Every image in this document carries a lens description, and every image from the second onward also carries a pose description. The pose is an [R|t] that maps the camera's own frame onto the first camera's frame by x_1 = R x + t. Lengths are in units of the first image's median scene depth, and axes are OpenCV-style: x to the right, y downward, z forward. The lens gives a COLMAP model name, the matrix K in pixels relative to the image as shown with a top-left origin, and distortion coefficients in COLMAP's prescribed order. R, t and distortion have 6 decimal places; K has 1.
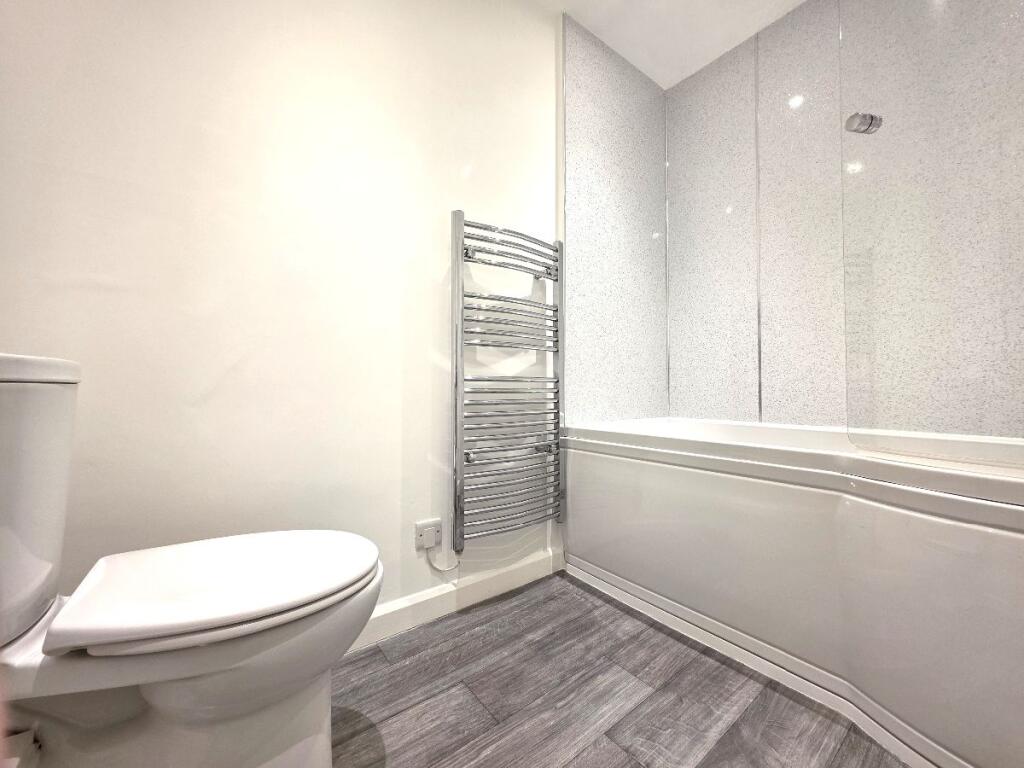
lens RADIAL K [[396.2, 0, 516.3], [0, 396.2, 382.6], [0, 0, 1]] dist [-0.014097, -0.001389]
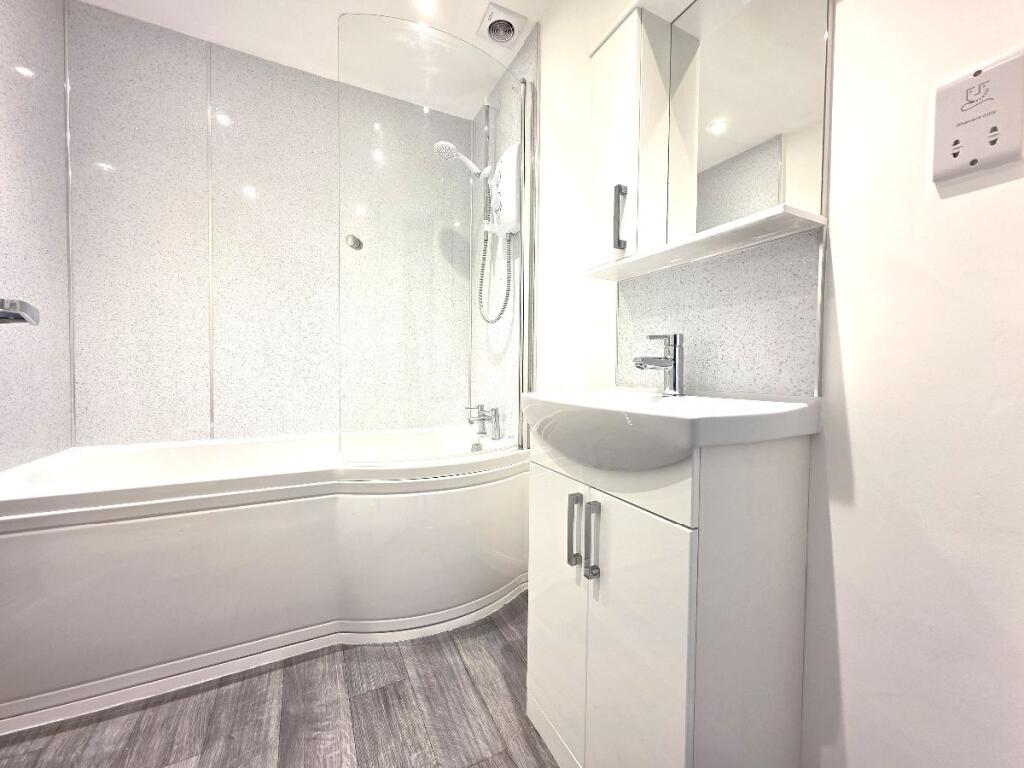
lens RADIAL K [[396.2, 0, 517.7], [0, 396.2, 378.5], [0, 0, 1]] dist [-0.014097, -0.001389]
pose [[0.152491, -0.023466, 0.988026, -0.417020], [-0.023356, 0.999353, 0.027340, -0.167092], [-0.988029, -0.027245, 0.151845, 0.114367]]
